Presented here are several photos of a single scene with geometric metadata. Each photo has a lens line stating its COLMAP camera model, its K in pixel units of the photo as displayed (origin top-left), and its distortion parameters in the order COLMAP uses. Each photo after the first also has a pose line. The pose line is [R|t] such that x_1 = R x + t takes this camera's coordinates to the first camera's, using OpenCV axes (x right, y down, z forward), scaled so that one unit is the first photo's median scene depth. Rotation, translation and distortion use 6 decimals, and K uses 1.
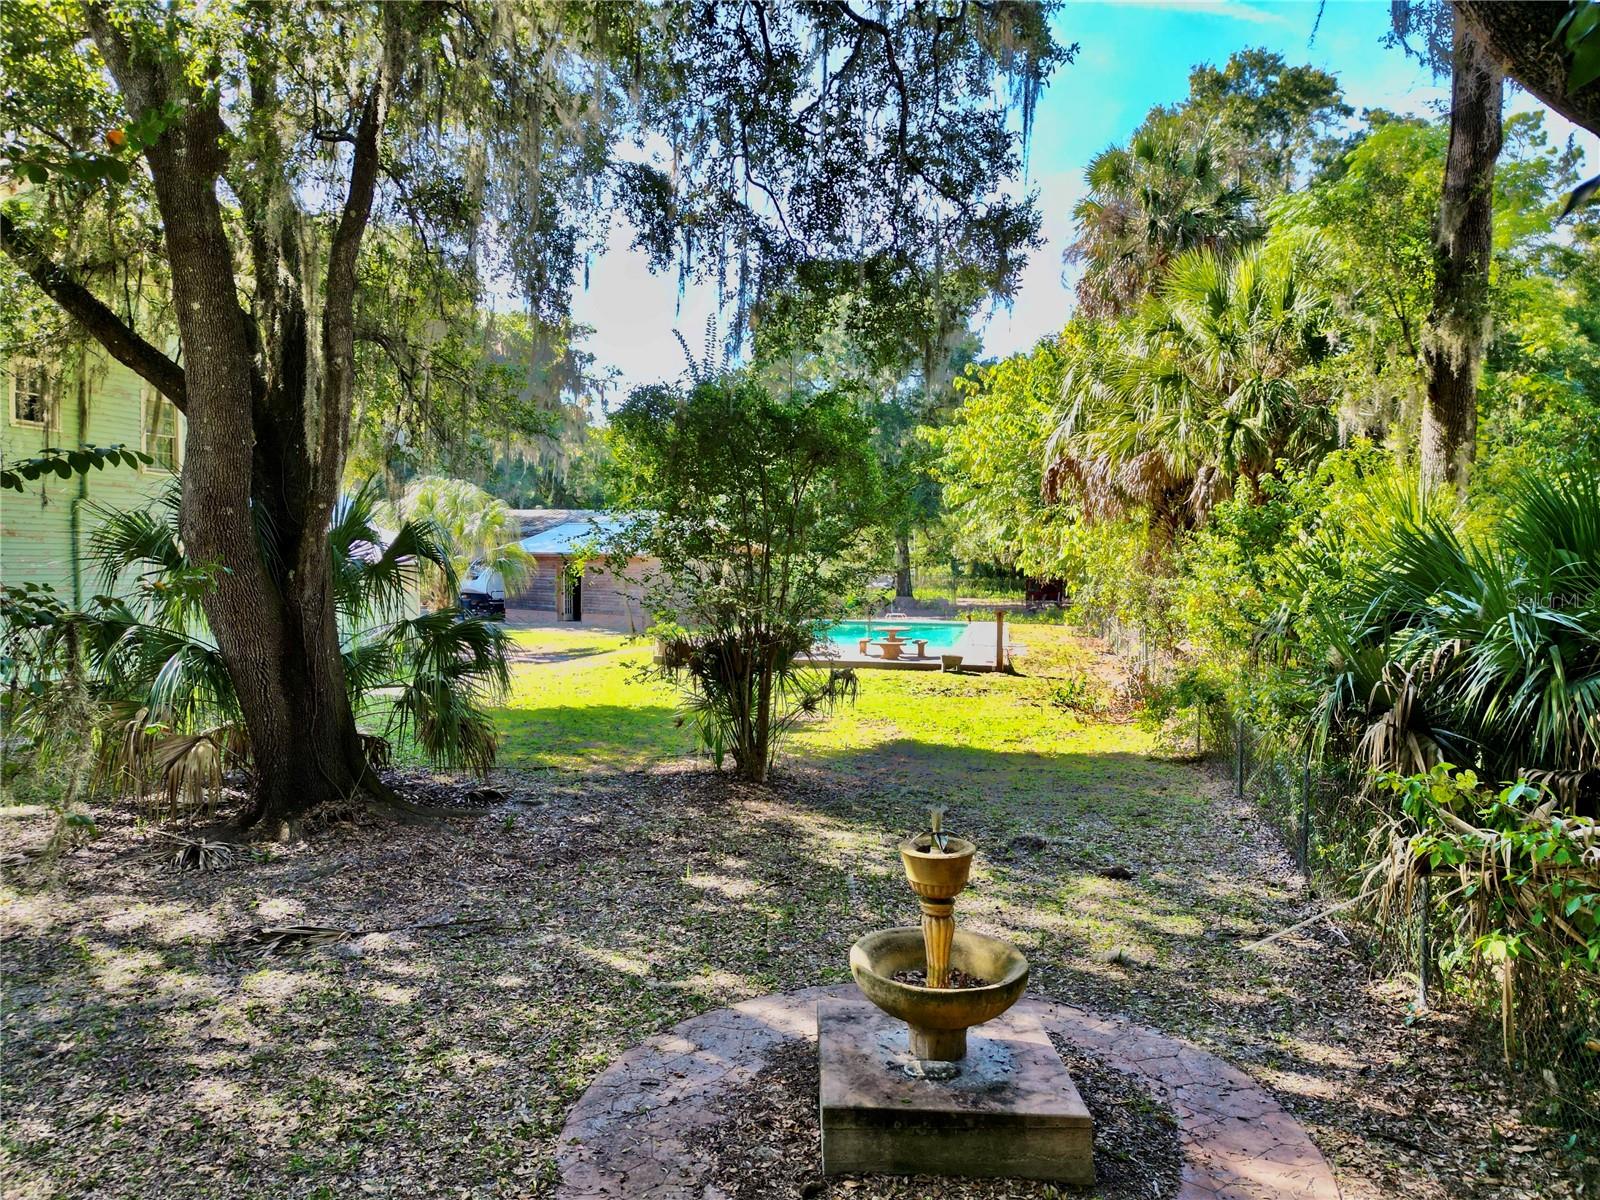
lens RADIAL K [[1107.7, 0, 800.0], [0, 1107.7, 600.0], [0, 0, 1]] dist [0.026502, 0.002042]
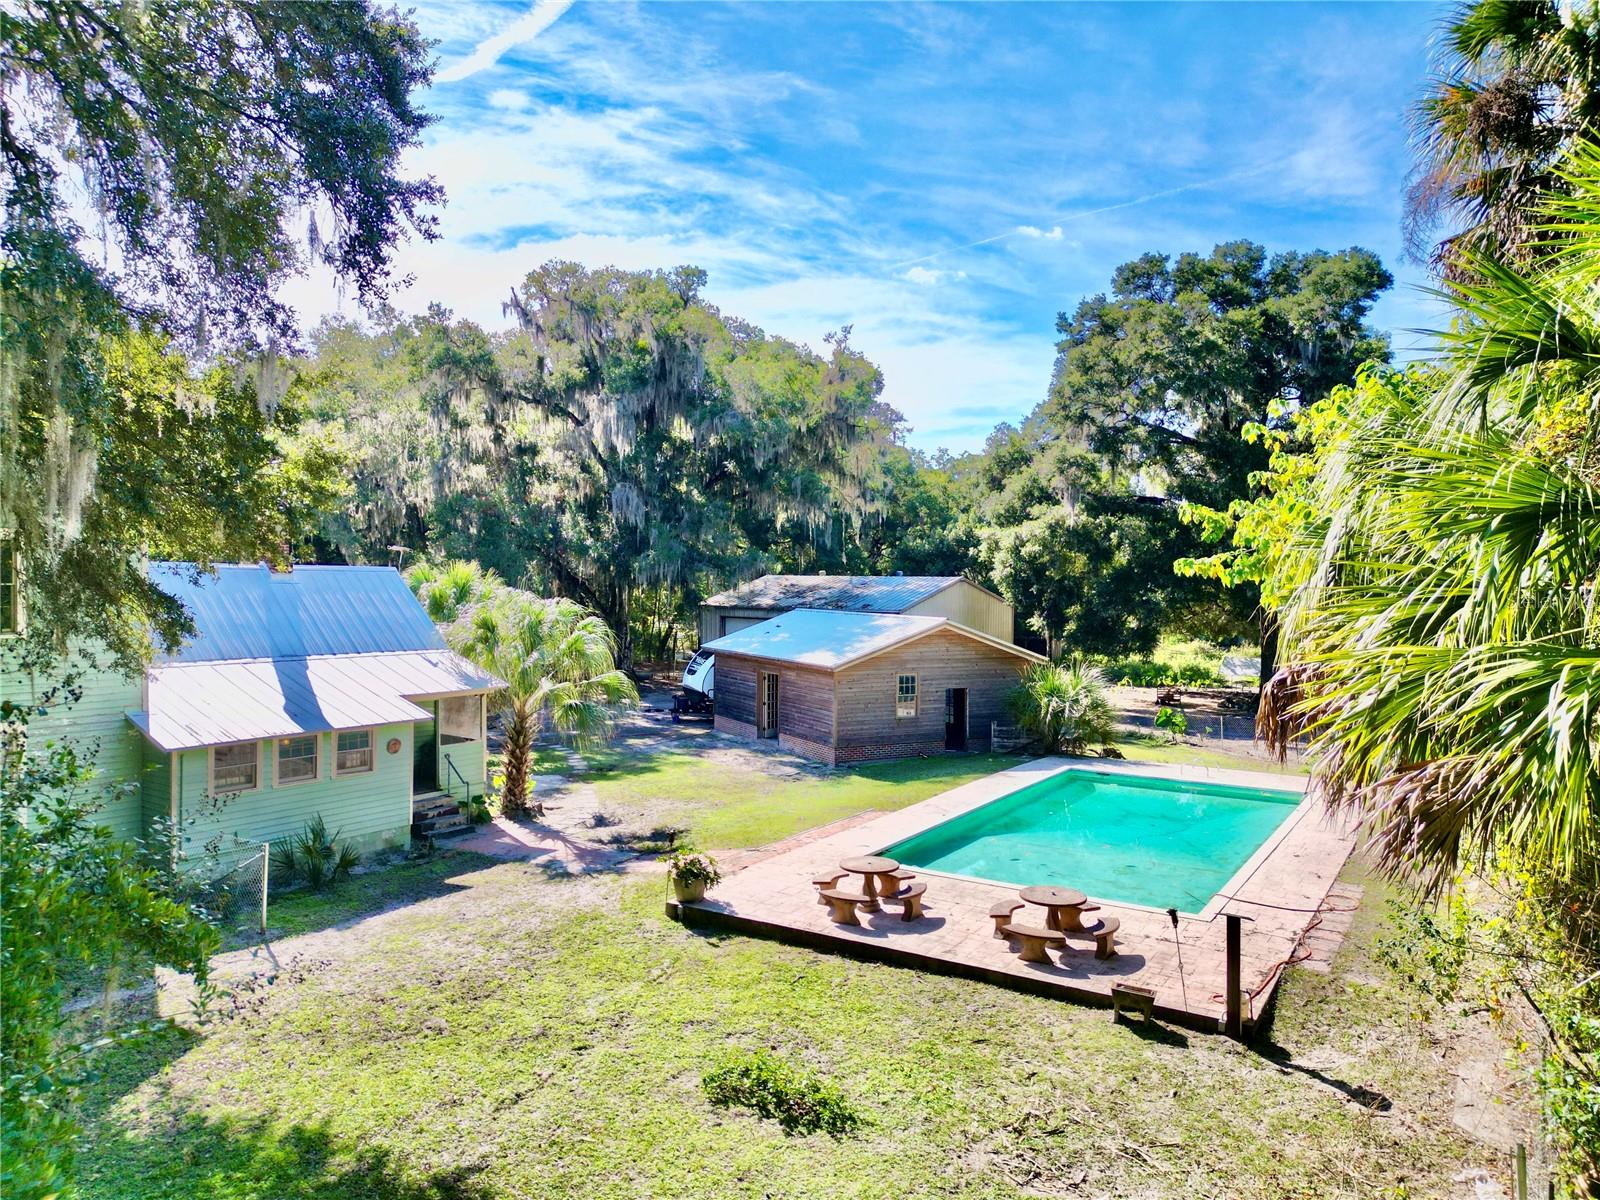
lens RADIAL K [[1107.7, 0, 800.0], [0, 1107.7, 600.0], [0, 0, 1]] dist [0.026502, 0.002042]
pose [[0.930892, 0.002239, -0.365289, 0.180087], [-0.010022, 0.999761, -0.019410, -0.119152], [0.365158, 0.021729, 0.930692, 0.449608]]
